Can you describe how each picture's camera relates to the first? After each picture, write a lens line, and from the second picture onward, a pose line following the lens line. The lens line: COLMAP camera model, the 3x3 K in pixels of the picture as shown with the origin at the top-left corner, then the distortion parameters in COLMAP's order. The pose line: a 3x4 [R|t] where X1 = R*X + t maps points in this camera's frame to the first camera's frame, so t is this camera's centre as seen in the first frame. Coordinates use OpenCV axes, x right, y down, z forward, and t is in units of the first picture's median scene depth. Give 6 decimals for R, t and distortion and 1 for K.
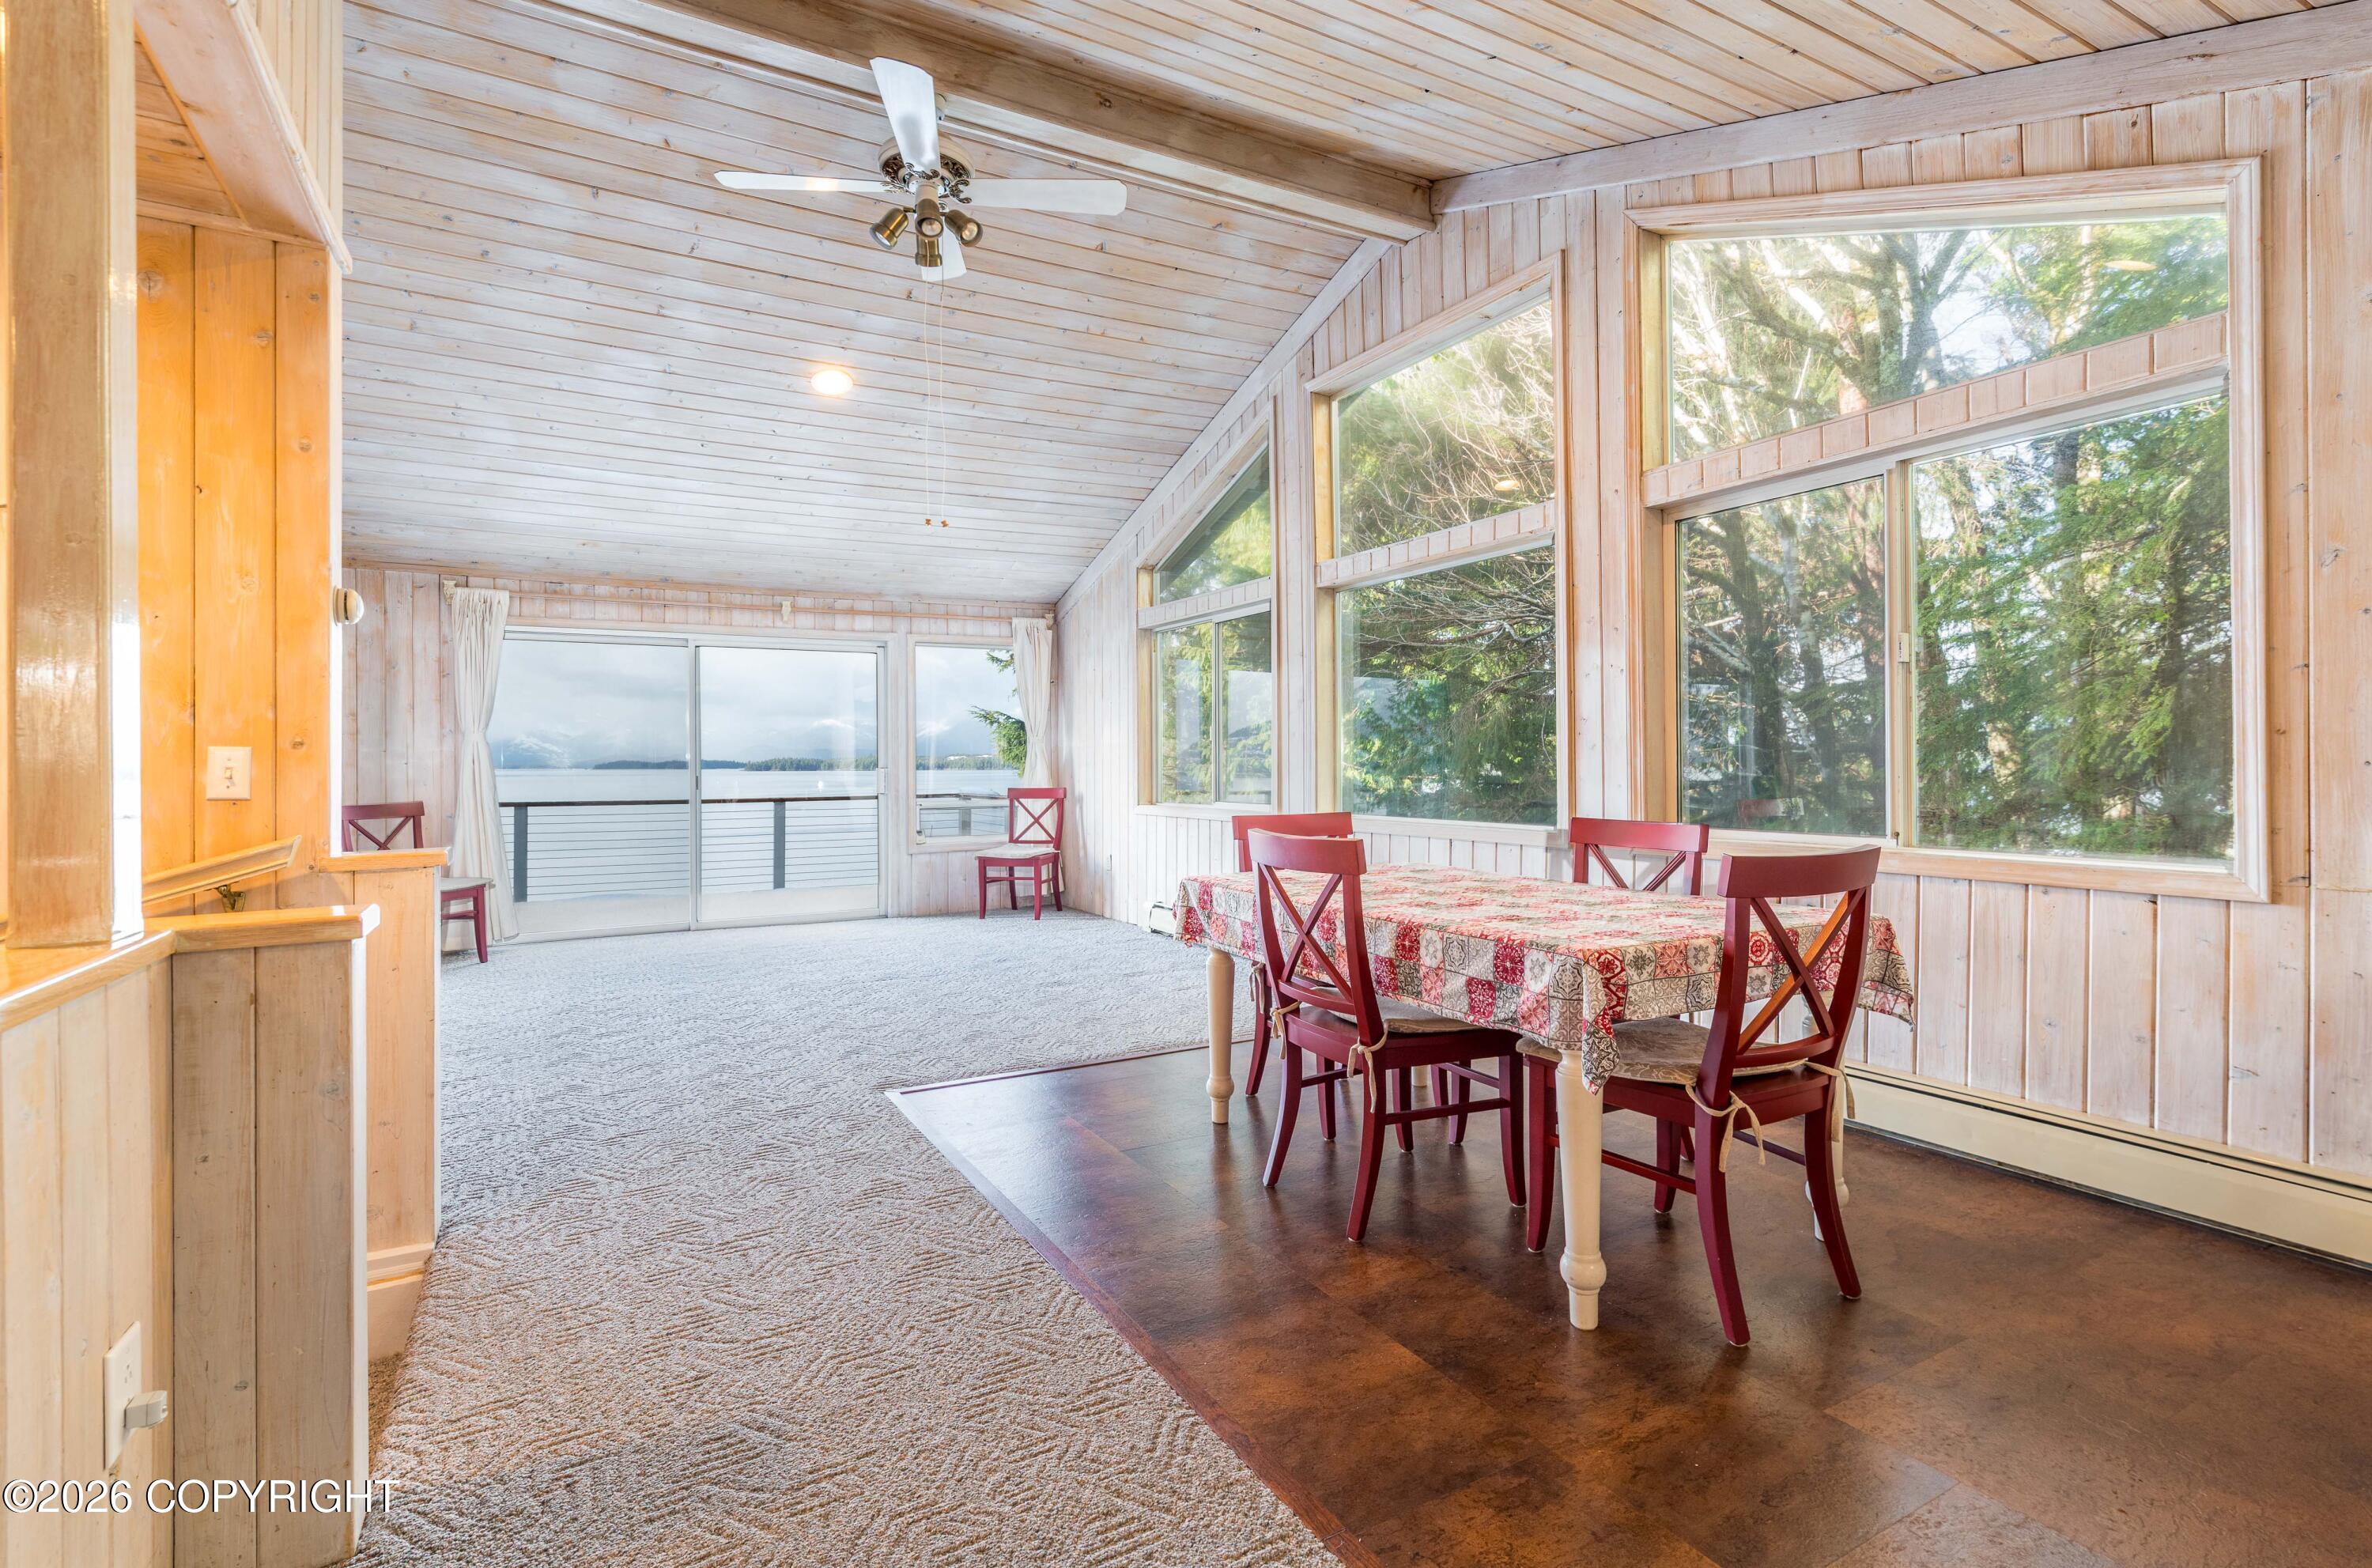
lens RADIAL K [[1129.8, 0, 1186.8], [0, 1129.8, 756.8], [0, 0, 1]] dist [-0.002073, -0.000238]
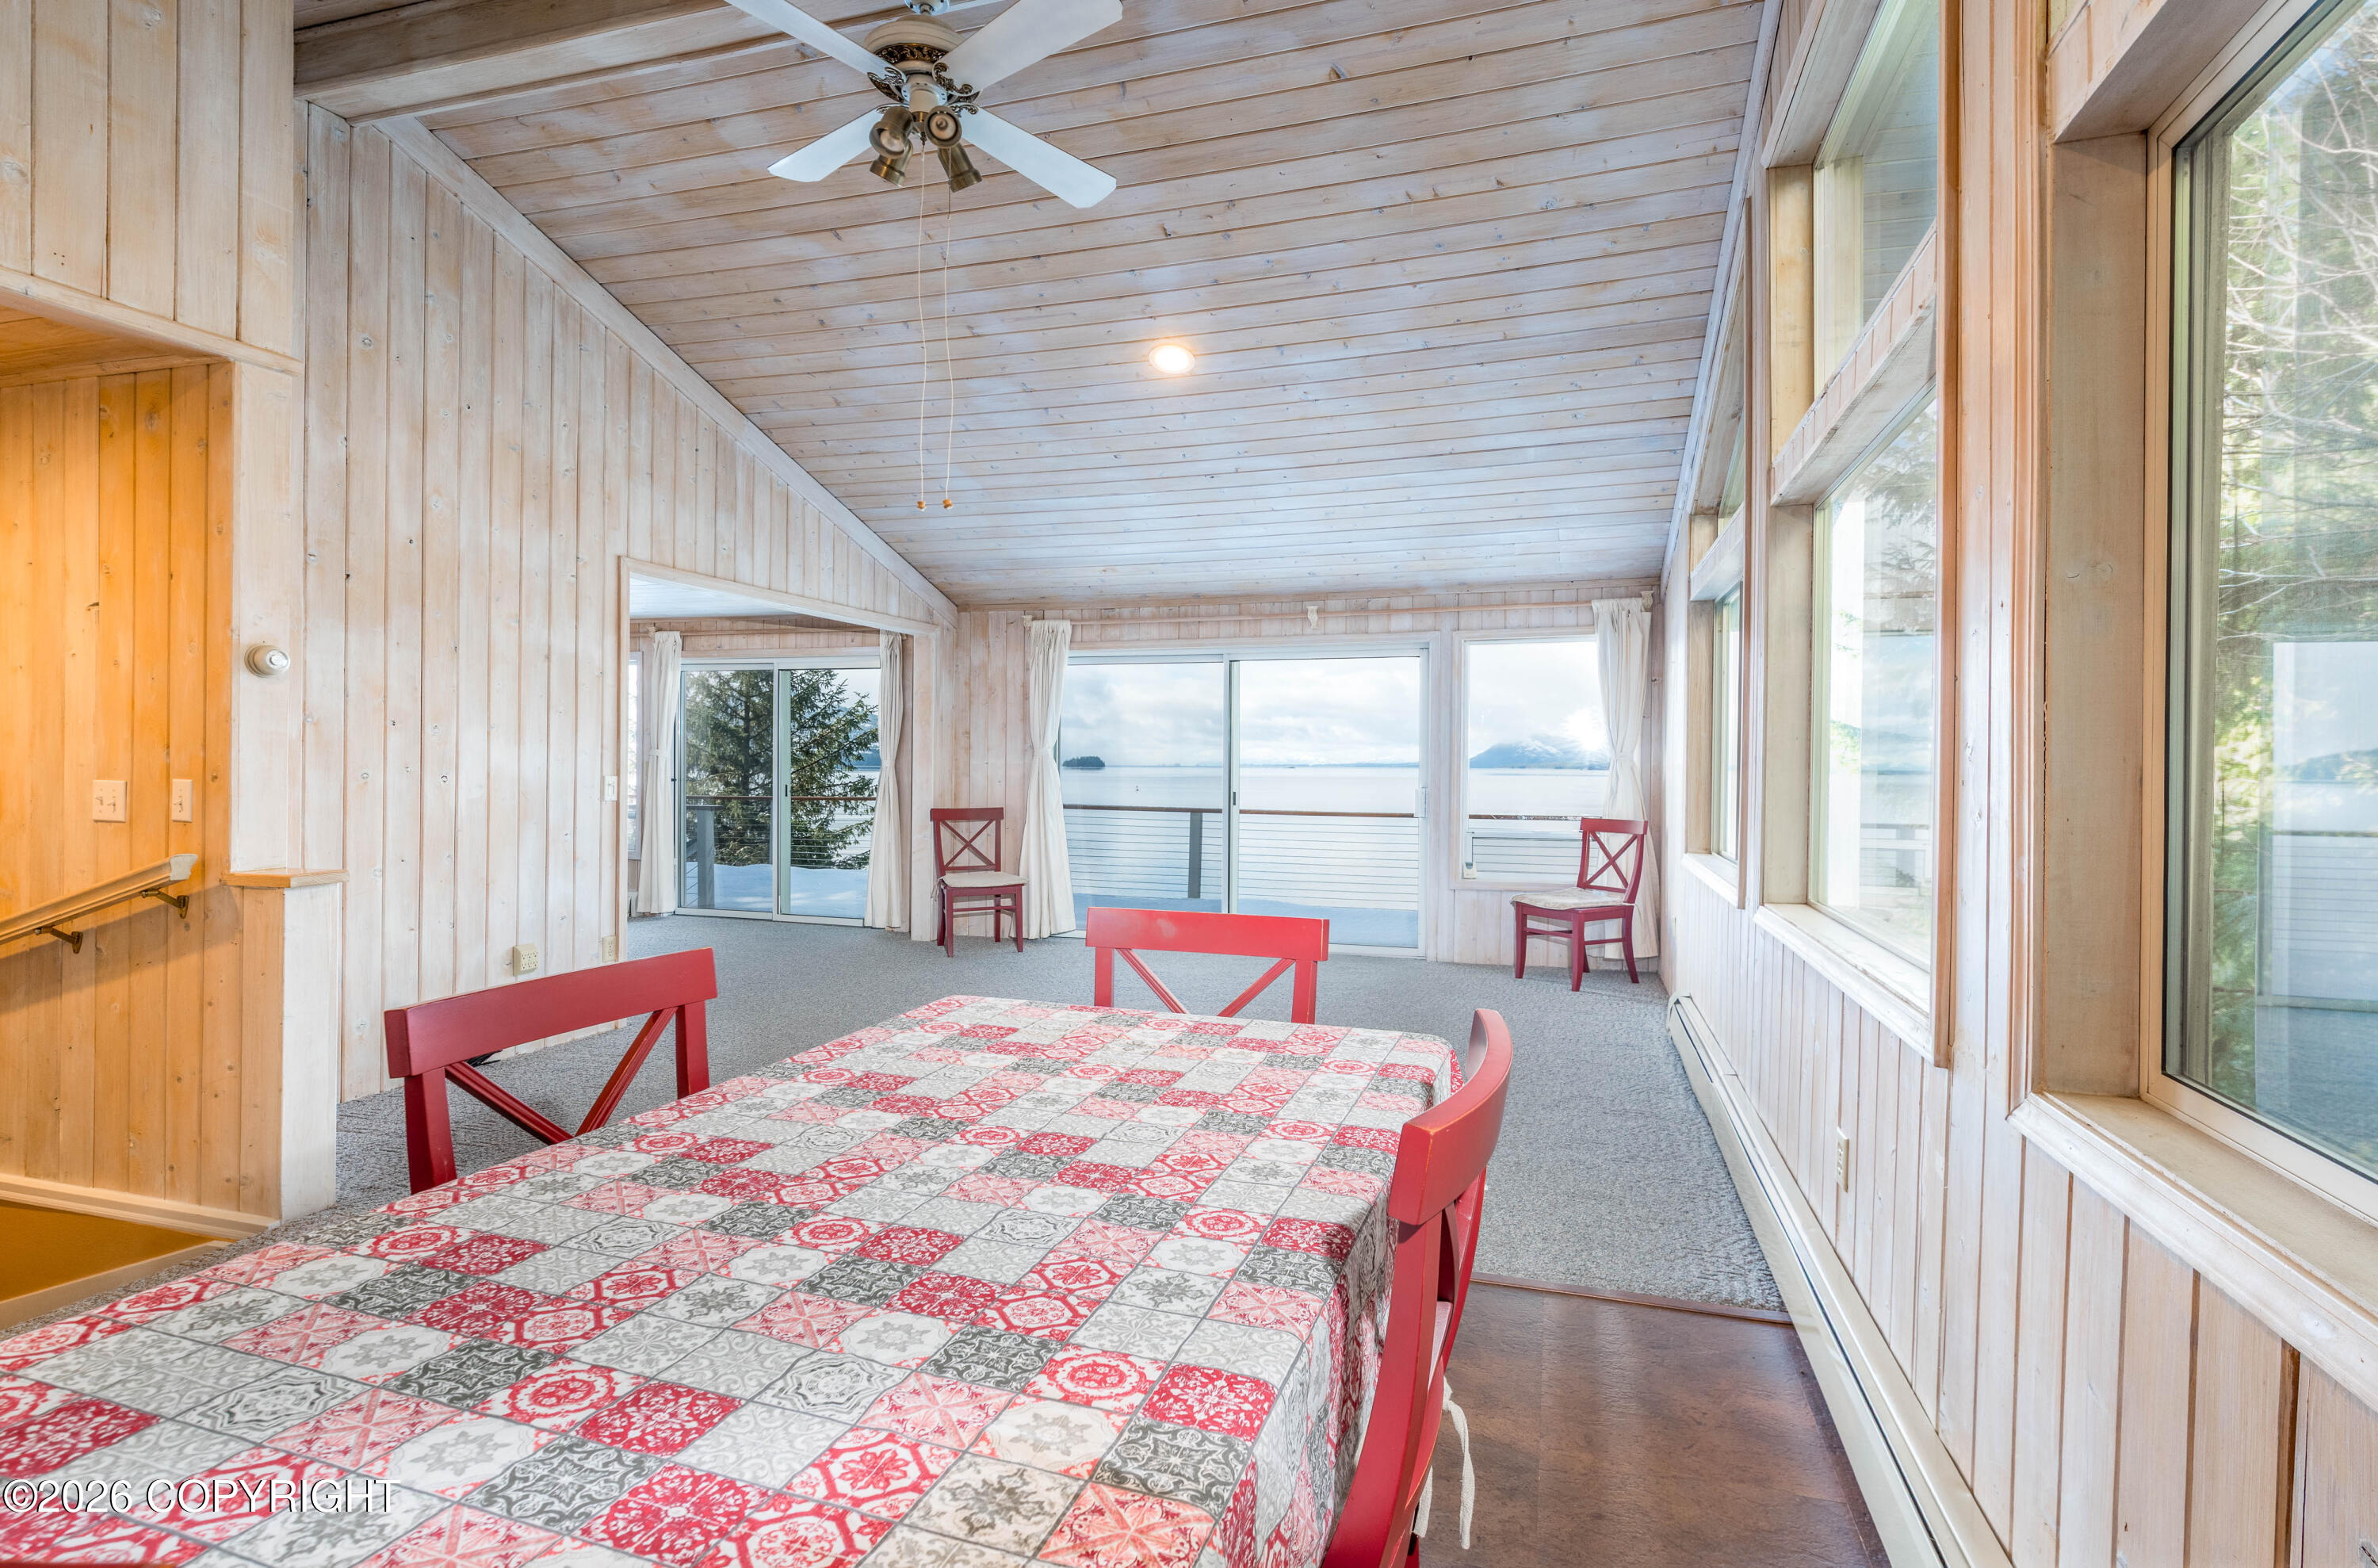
lens RADIAL K [[1116.5, 0, 1195.0], [0, 1116.5, 759.3], [0, 0, 1]] dist [0.000238, -0.000014]
pose [[0.681842, 0.011527, -0.731409, 0.290152], [-0.010805, 0.999925, 0.005687, -0.018078], [0.731420, 0.004026, 0.681916, 0.347902]]
